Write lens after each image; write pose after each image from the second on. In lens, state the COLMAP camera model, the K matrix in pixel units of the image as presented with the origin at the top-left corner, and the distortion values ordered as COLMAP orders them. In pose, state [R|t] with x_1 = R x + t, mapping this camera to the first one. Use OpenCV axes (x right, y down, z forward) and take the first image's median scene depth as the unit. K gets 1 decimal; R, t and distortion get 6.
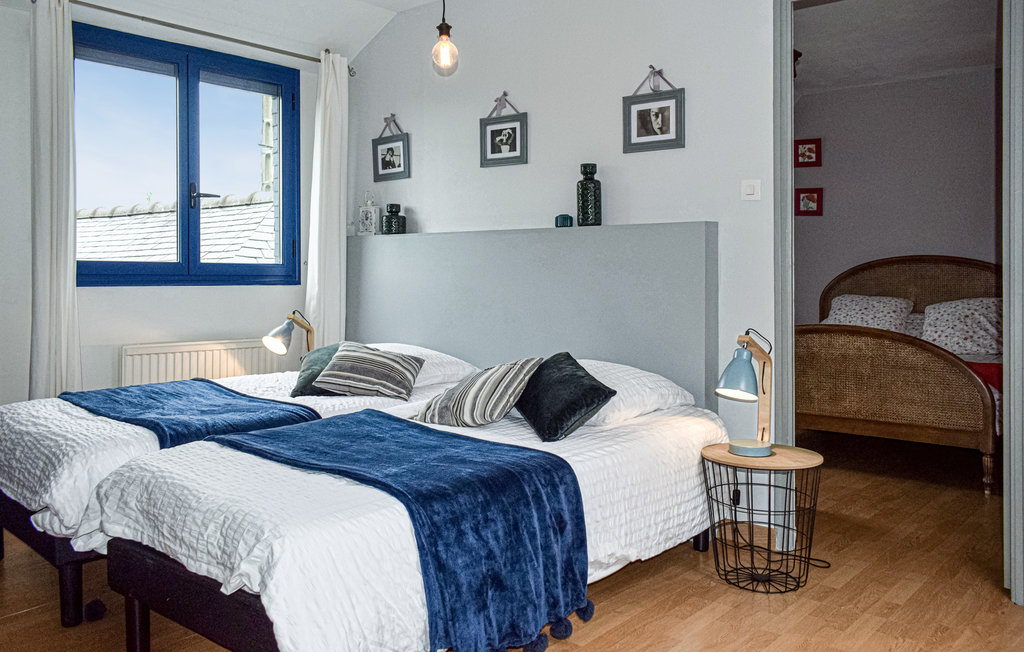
lens RADIAL K [[844.1, 0, 515.6], [0, 844.1, 315.9], [0, 0, 1]] dist [-0.015591, -0.016390]
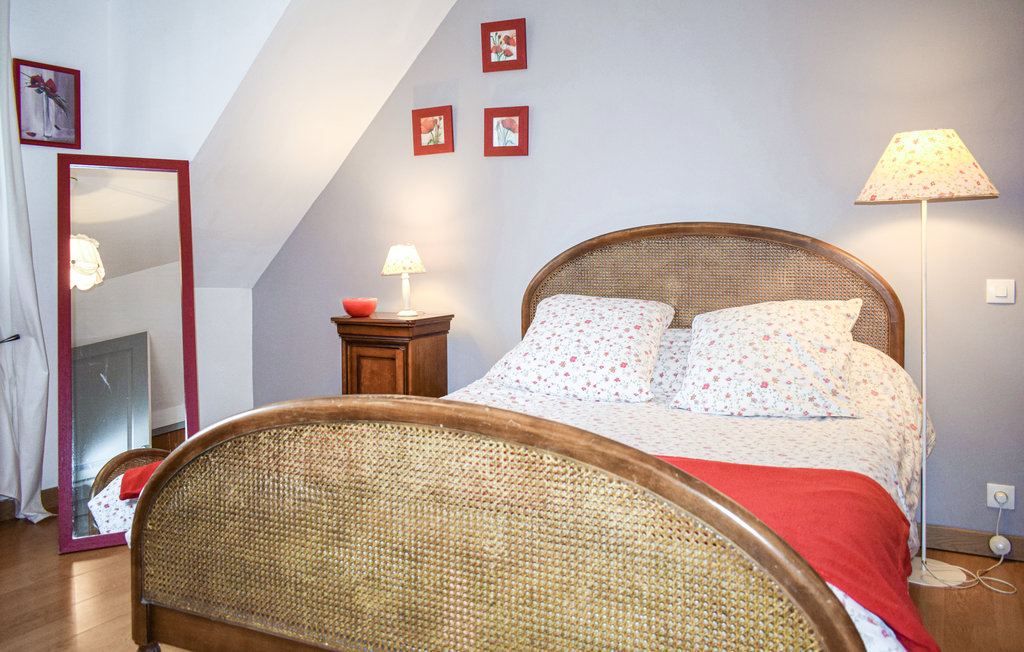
lens RADIAL K [[844.1, 0, 509.8], [0, 844.1, 329.4], [0, 0, 1]] dist [-0.015591, -0.016390]
pose [[0.976856, -0.014186, 0.213427, 0.208667], [0.008590, 0.999595, 0.027128, -0.015190], [-0.213726, -0.024667, 0.976582, 0.402595]]
